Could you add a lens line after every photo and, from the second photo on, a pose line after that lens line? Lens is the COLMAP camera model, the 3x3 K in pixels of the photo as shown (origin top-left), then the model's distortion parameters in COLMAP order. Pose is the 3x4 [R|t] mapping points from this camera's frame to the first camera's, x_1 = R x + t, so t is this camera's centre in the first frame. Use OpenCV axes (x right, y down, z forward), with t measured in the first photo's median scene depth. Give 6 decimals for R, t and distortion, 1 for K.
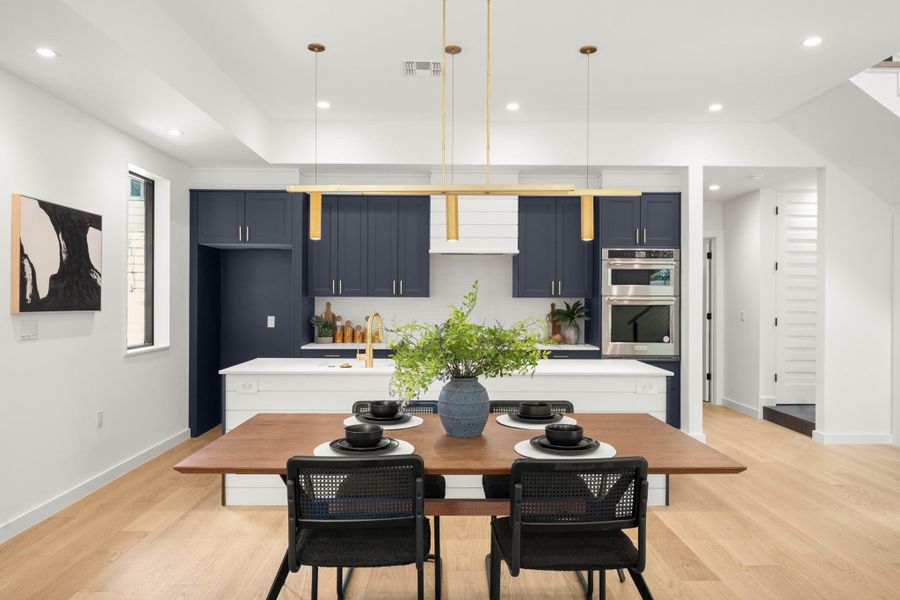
lens RADIAL K [[602.2, 0, 446.2], [0, 602.2, 297.2], [0, 0, 1]] dist [0.012159, -0.002509]
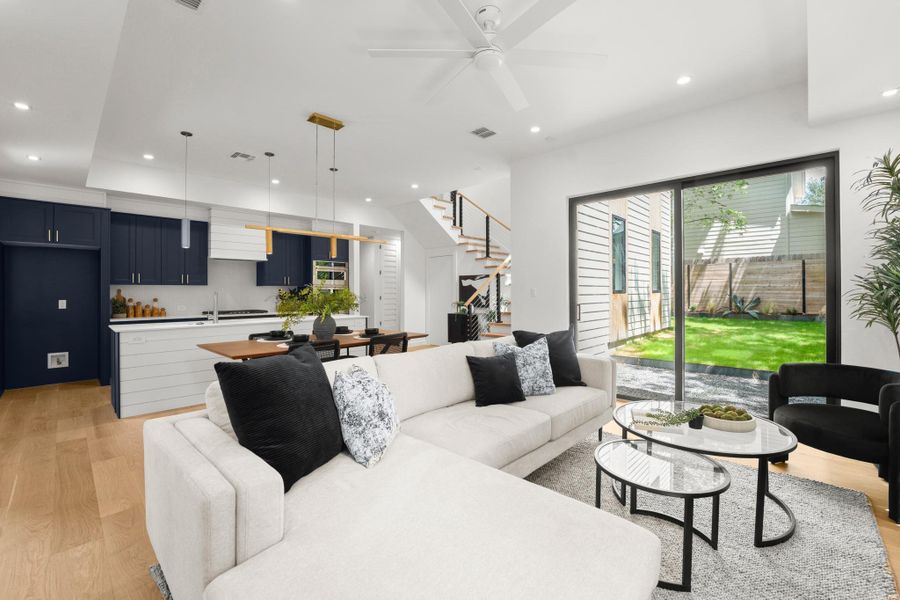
lens RADIAL K [[382.9, 0, 452.9], [0, 382.9, 290.8], [0, 0, 1]] dist [-0.025593, 0.000742]
pose [[0.699277, -0.005214, 0.714832, -0.302725], [0.006207, 0.999980, 0.001222, 0.017564], [-0.714824, 0.003583, 0.699295, -0.175035]]
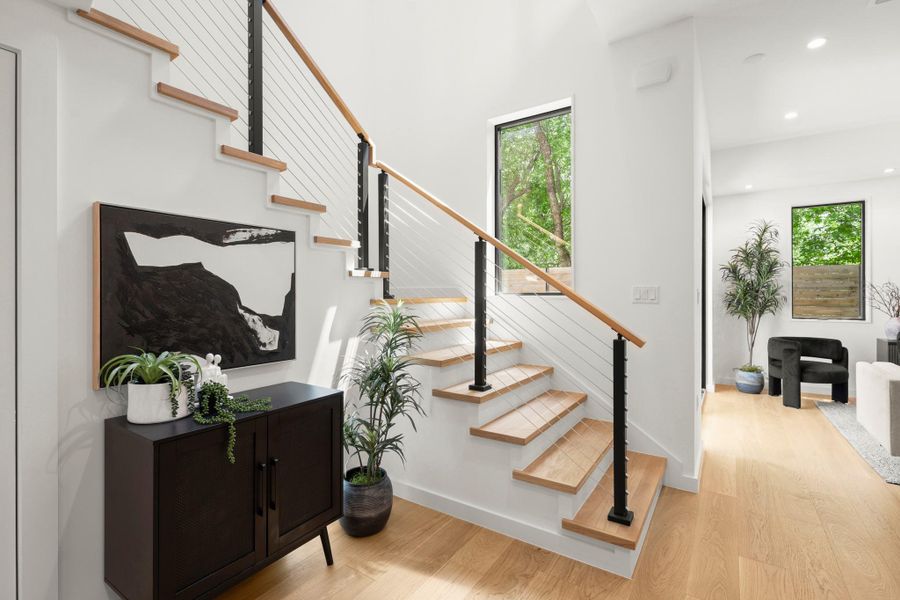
lens RADIAL K [[411.7, 0, 447.2], [0, 411.7, 292.8], [0, 0, 1]] dist [-0.015144, 0.003571]
pose [[-0.816056, -0.002541, 0.577967, 0.388279], [-0.002454, 0.999997, 0.000931, 0.018640], [-0.577968, -0.000659, -0.816059, 0.861934]]
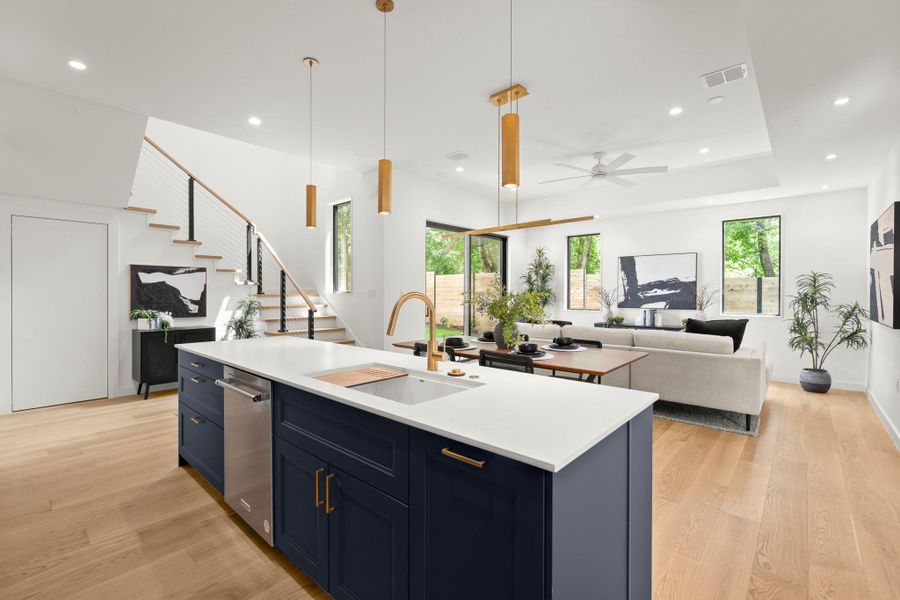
lens RADIAL K [[382.9, 0, 451.8], [0, 382.9, 296.7], [0, 0, 1]] dist [-0.025593, 0.000742]
pose [[-0.737794, -0.011626, 0.674925, -0.300882], [-0.005325, 0.999921, 0.011404, 0.018297], [-0.675004, 0.004819, -0.737798, 0.905097]]
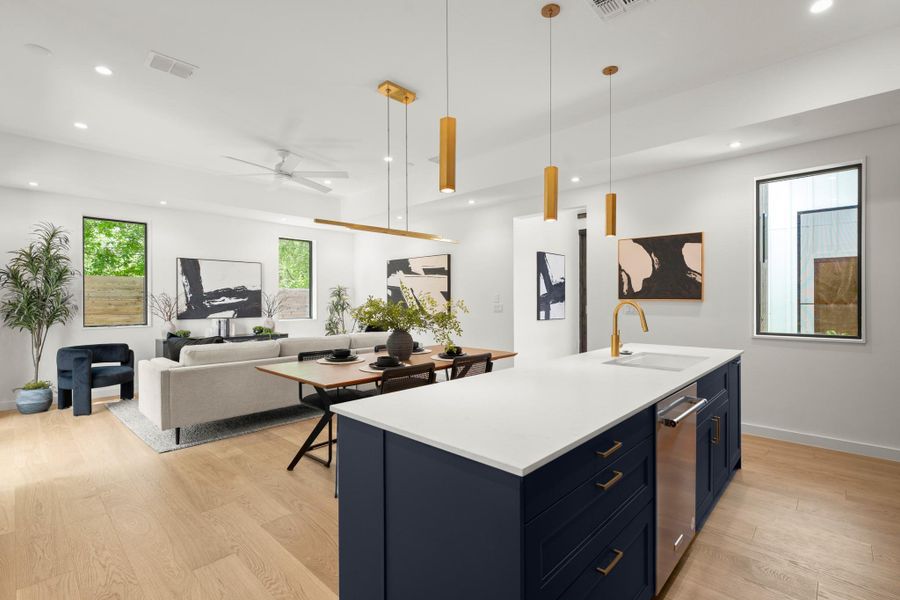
lens RADIAL K [[411.7, 0, 447.1], [0, 411.7, 300.5], [0, 0, 1]] dist [-0.015144, 0.003571]
pose [[-0.691851, -0.002304, -0.722037, 0.382006], [0.001230, 0.999990, -0.004370, 0.019955], [0.722039, -0.003912, -0.691841, 0.890652]]
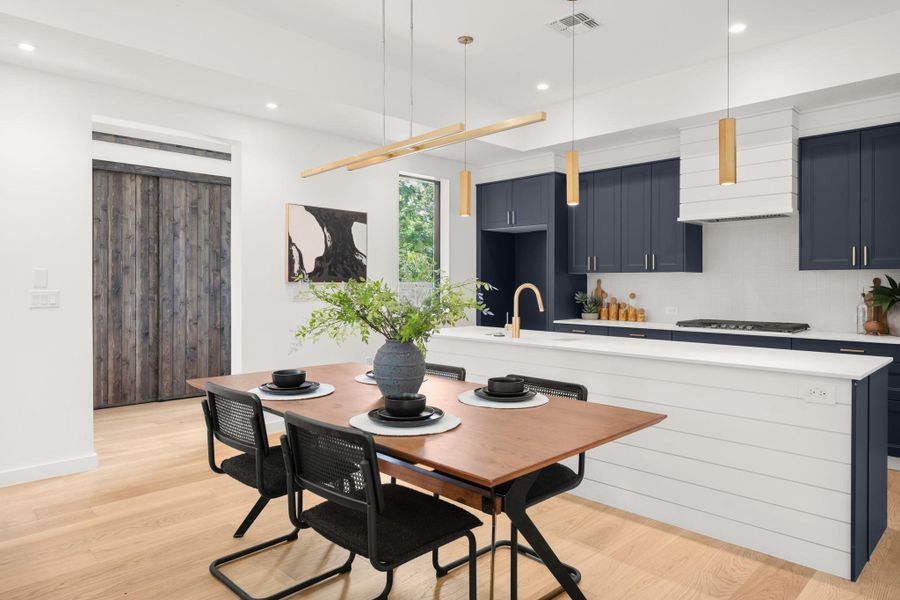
lens RADIAL K [[569.5, 0, 448.9], [0, 569.5, 282.7], [0, 0, 1]] dist [0.005914, 0.001282]
pose [[0.698818, -0.003178, -0.715292, 0.337509], [0.001932, 0.999995, -0.002555, 0.018027], [0.715297, 0.000404, 0.698821, 0.175940]]
